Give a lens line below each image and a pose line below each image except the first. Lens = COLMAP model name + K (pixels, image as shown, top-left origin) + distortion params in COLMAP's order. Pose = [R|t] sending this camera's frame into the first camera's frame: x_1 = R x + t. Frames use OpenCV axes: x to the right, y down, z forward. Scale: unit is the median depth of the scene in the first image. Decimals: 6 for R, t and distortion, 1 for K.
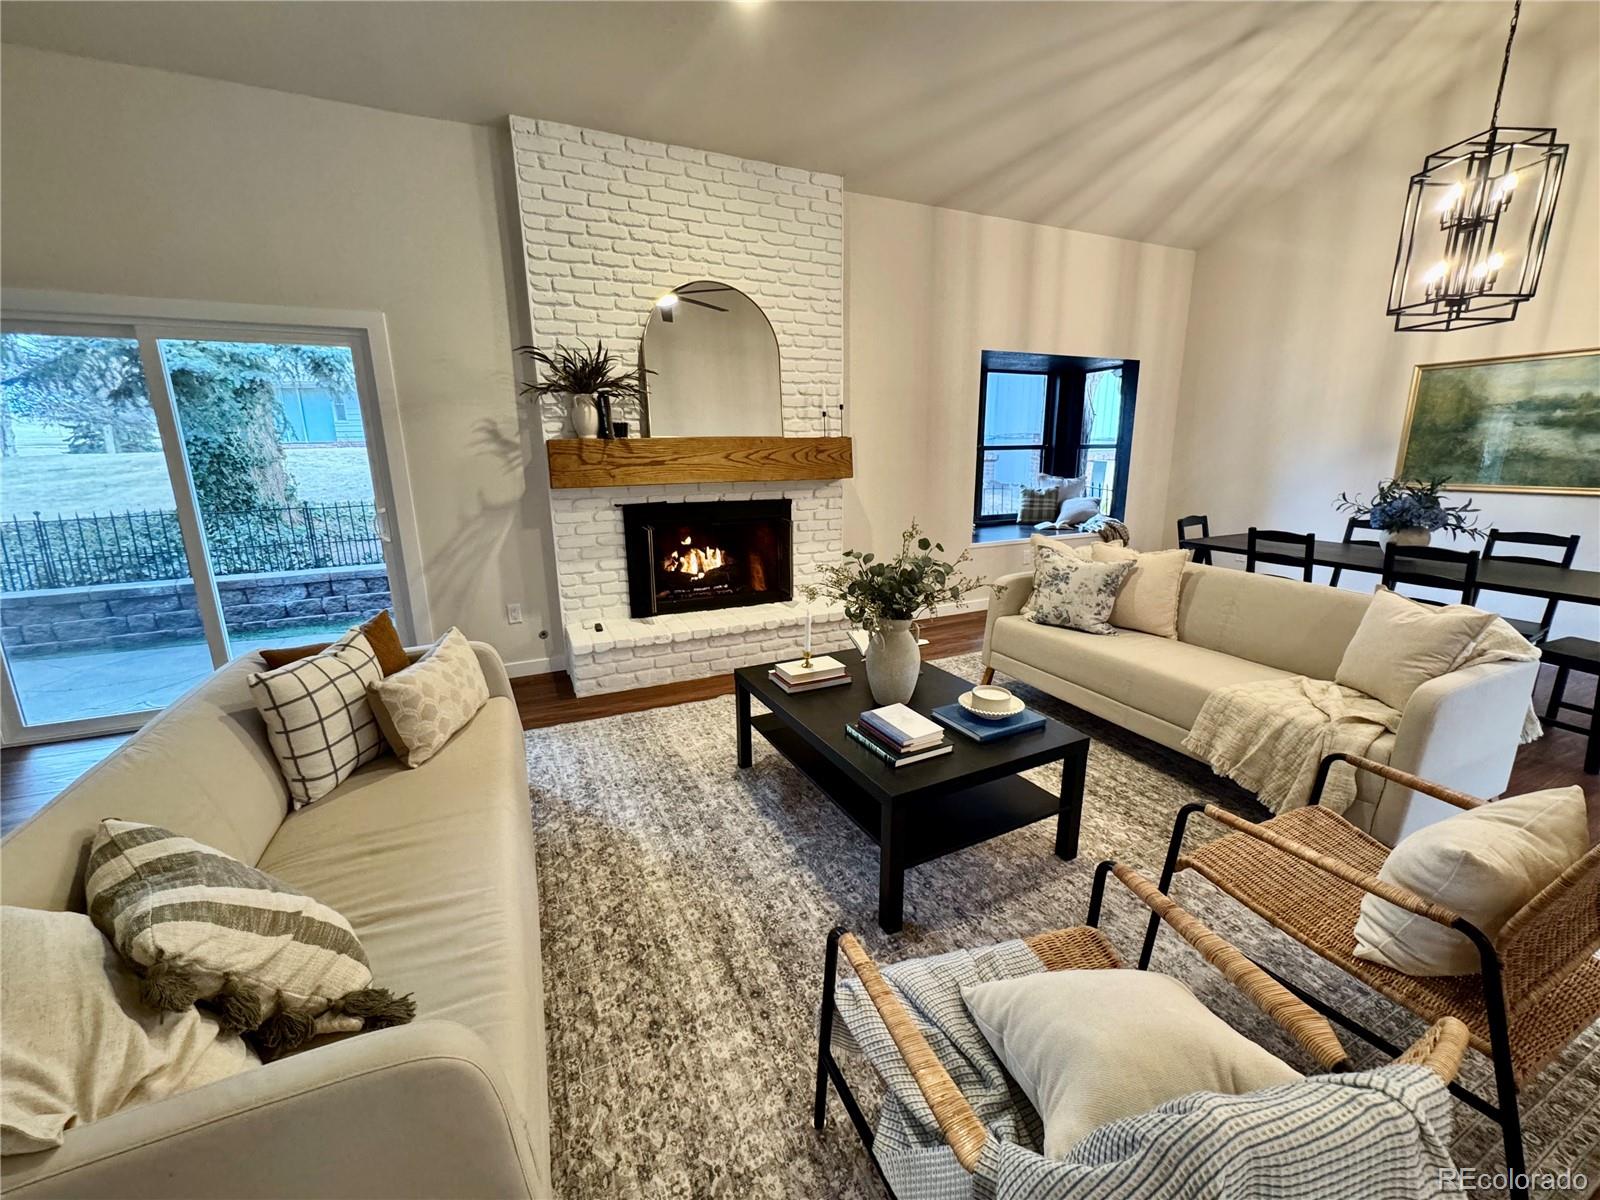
lens RADIAL K [[644.2, 0, 801.2], [0, 644.2, 600.1], [0, 0, 1]] dist [-0.001238, 0.000022]
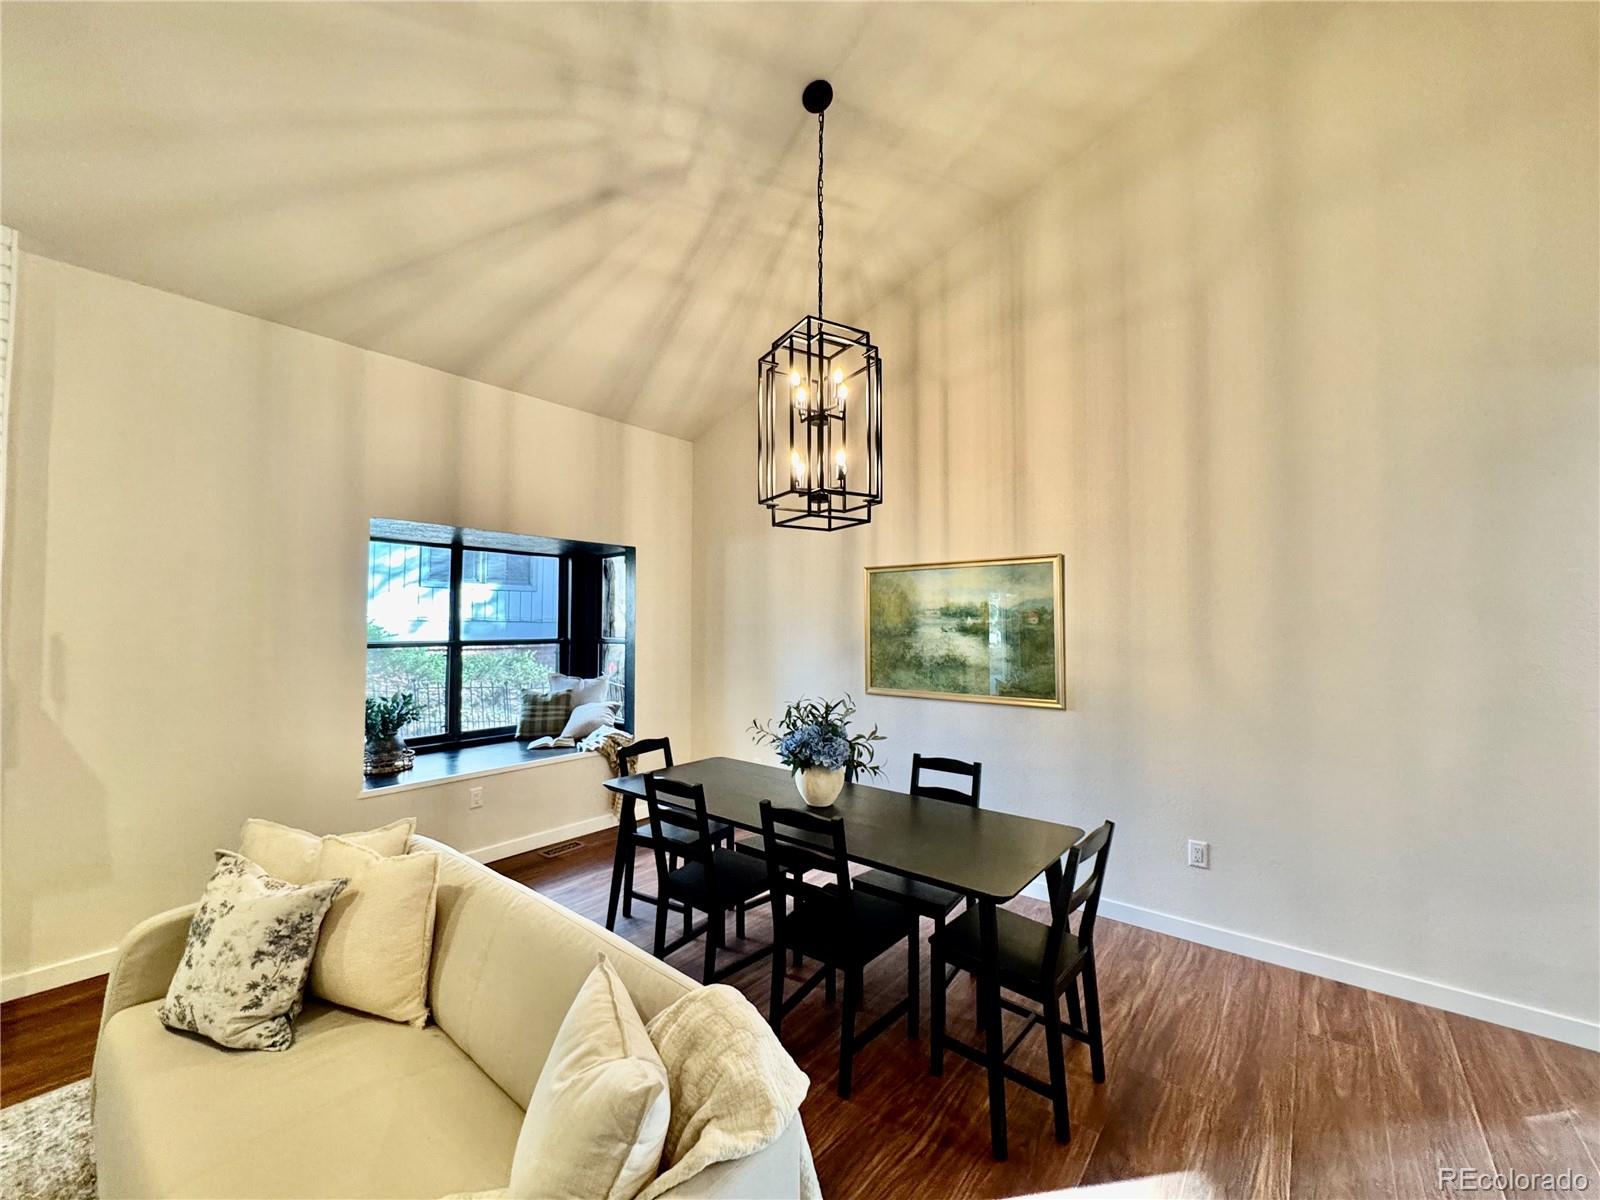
lens RADIAL K [[644.2, 0, 800.3], [0, 644.2, 600.4], [0, 0, 1]] dist [-0.001238, 0.000022]
pose [[0.898231, 0.028691, 0.438587, 0.474872], [0.089776, 0.964853, -0.246980, -0.093222], [-0.430258, 0.261219, 0.864085, 0.232767]]
